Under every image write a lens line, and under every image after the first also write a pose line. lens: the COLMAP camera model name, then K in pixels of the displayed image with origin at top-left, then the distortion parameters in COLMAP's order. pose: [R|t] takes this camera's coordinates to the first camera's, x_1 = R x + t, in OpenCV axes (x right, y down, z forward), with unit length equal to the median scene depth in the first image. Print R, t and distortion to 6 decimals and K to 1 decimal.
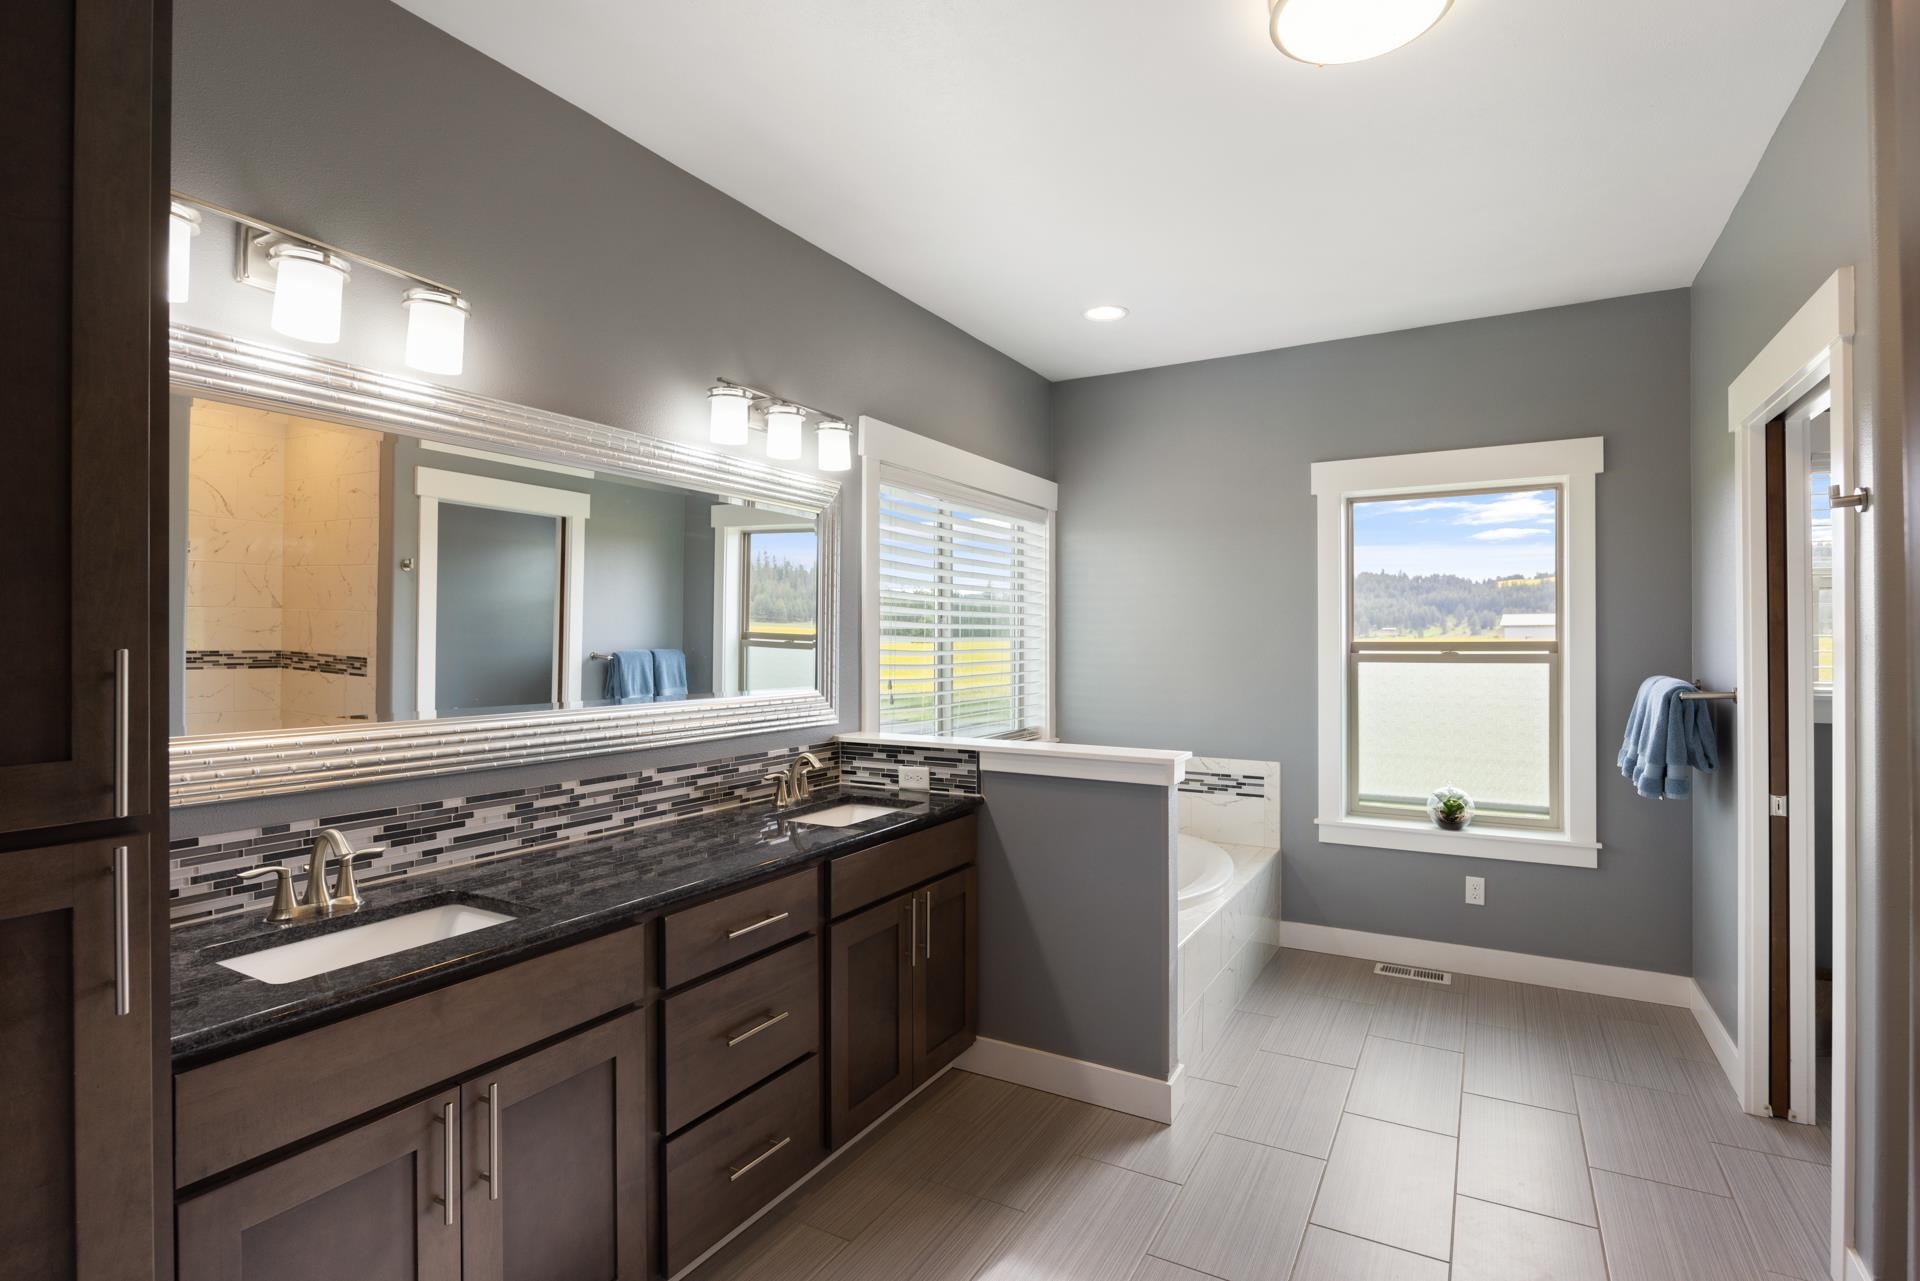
lens RADIAL K [[885.0, 0, 962.5], [0, 885.0, 637.7], [0, 0, 1]] dist [0.045888, 0.000410]
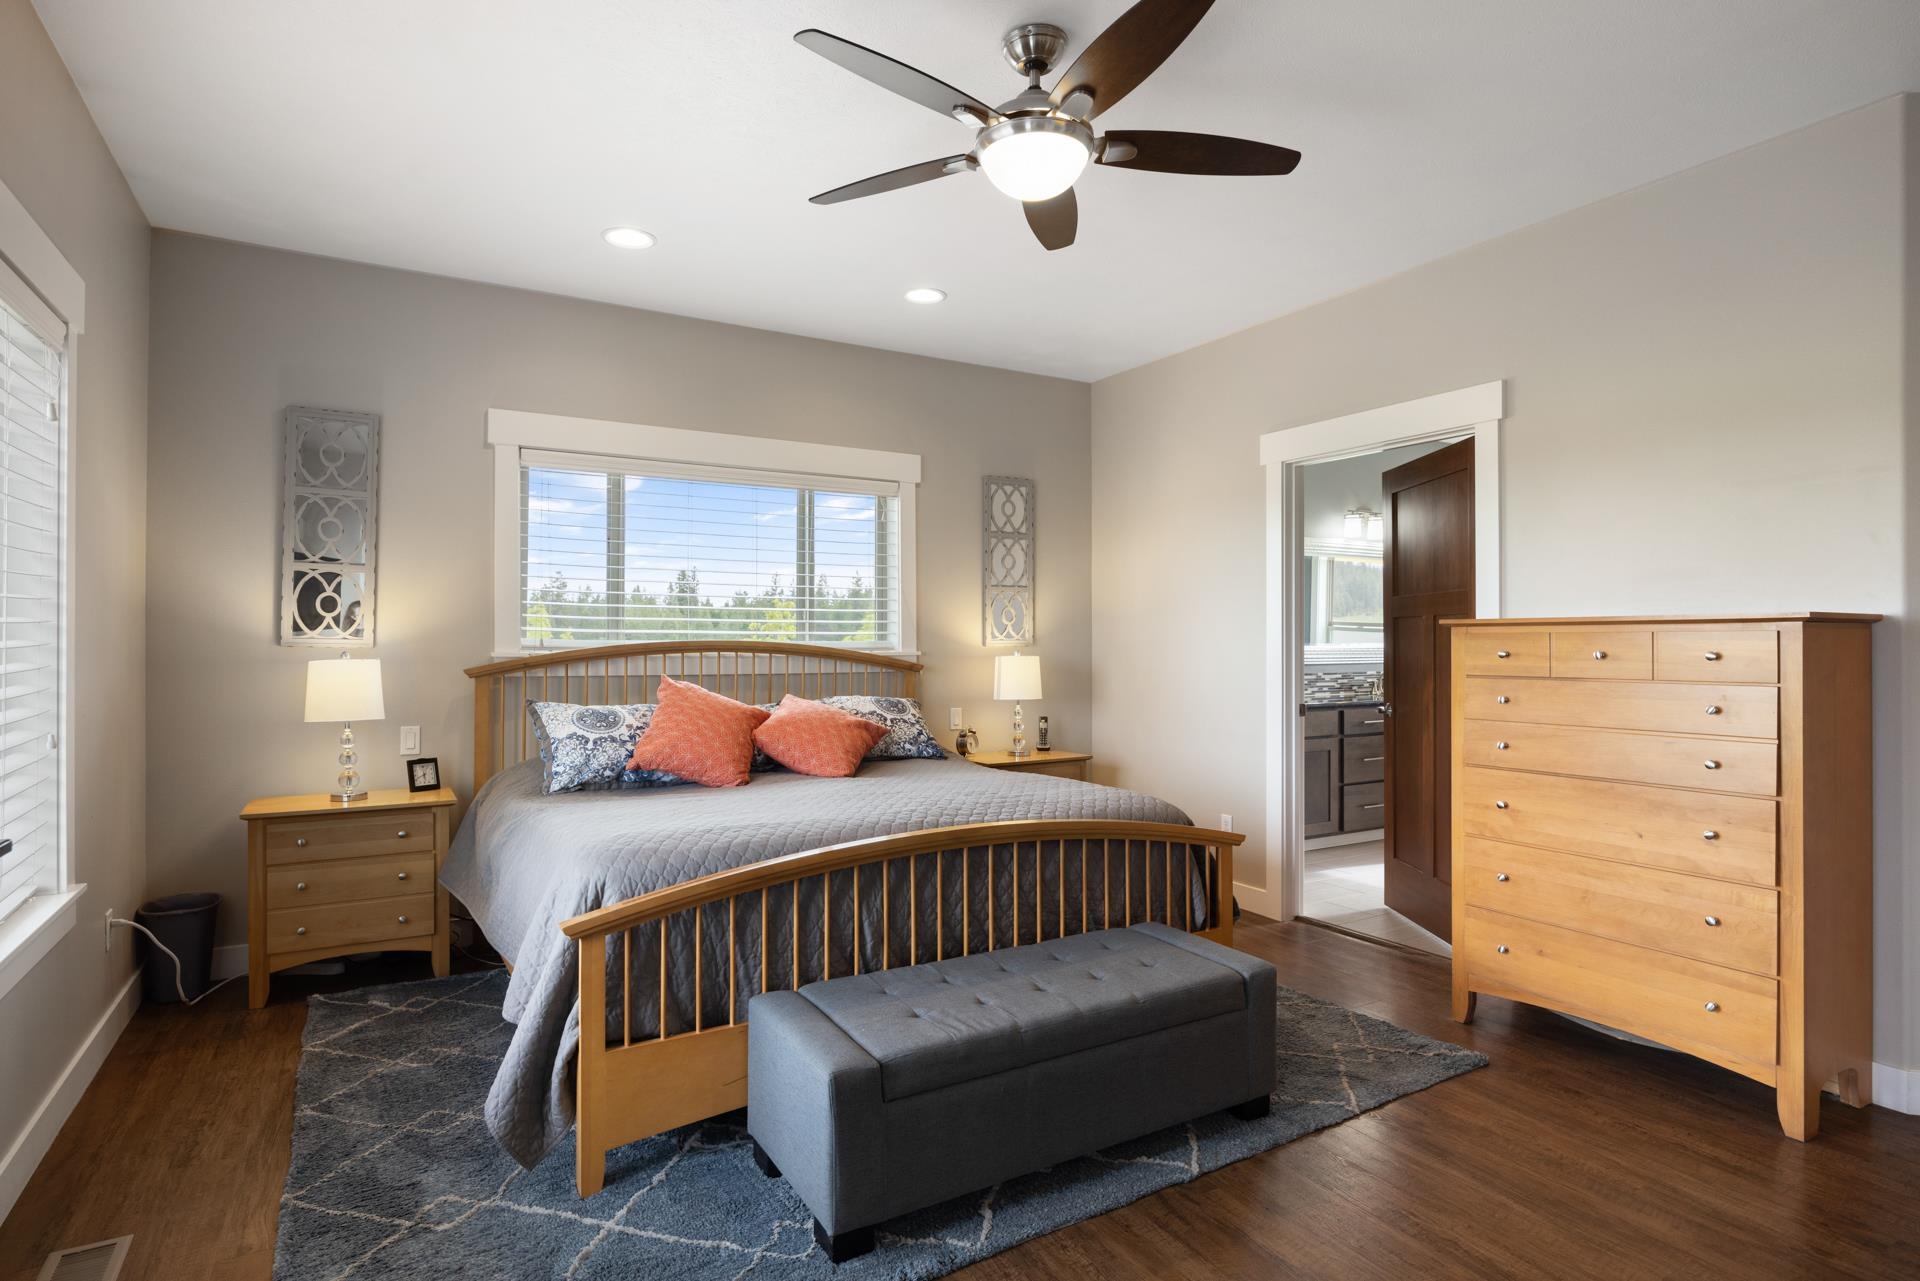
lens RADIAL K [[1040.0, 0, 962.1], [0, 1040.0, 637.3], [0, 0, 1]] dist [0.026610, 0.000775]
pose [[0.869943, -0.006422, -0.493111, 0.212034], [0.005198, 0.999979, -0.003852, 0.052957], [0.493125, 0.000788, 0.869958, -1.990021]]
